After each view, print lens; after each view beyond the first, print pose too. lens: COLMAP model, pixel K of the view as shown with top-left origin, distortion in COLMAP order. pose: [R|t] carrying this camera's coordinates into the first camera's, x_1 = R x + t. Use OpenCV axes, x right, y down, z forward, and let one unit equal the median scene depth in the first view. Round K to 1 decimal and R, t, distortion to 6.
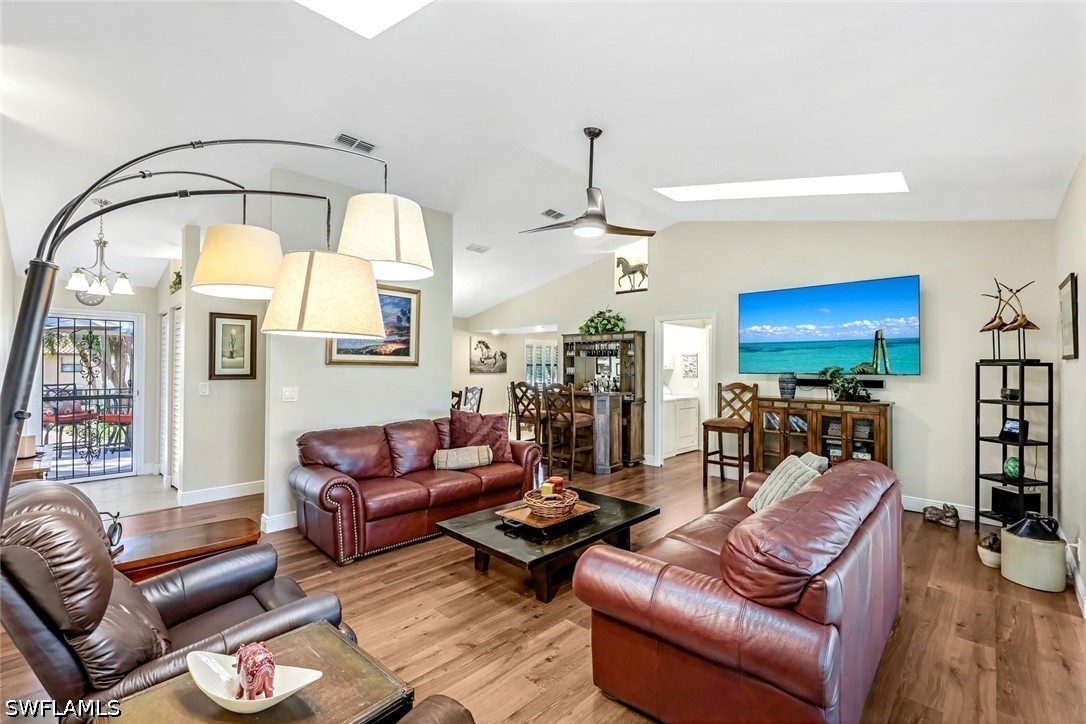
lens RADIAL K [[471.2, 0, 543.0], [0, 471.2, 362.0], [0, 0, 1]] dist [0.000929, 0.000134]
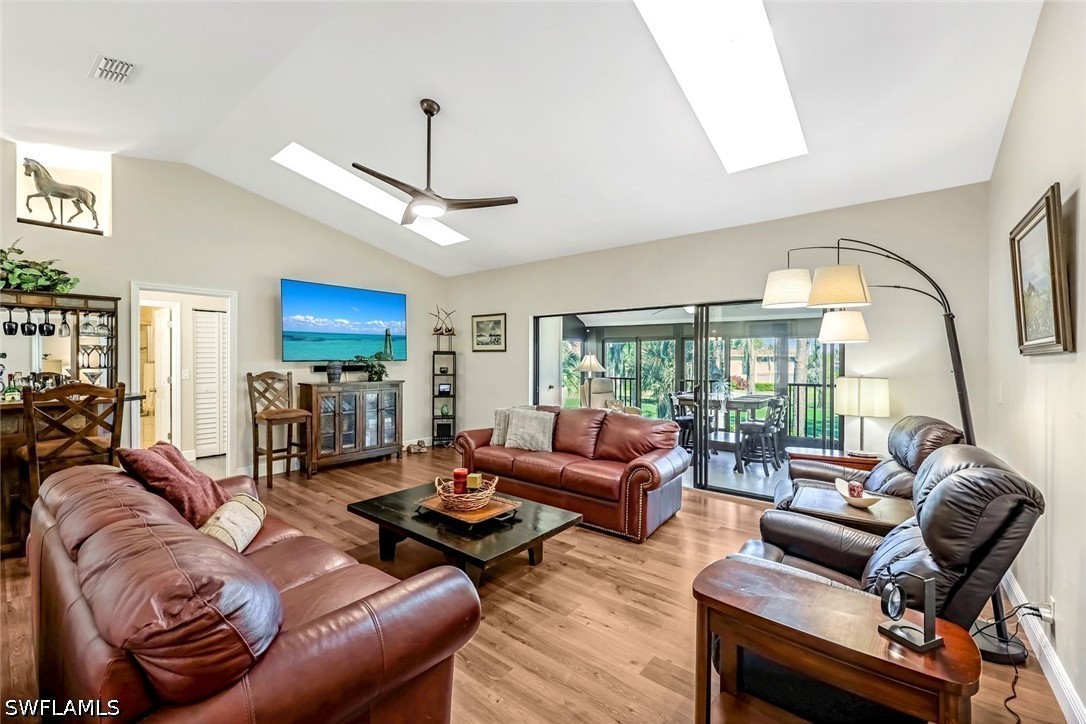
lens RADIAL K [[442.9, 0, 540.4], [0, 442.9, 363.9], [0, 0, 1]] dist [-0.000508, -0.000035]
pose [[-0.085762, -0.017608, 0.996160, -0.589488], [-0.011286, 0.999797, 0.016700, 0.008796], [-0.996252, -0.009811, -0.085943, 0.615664]]
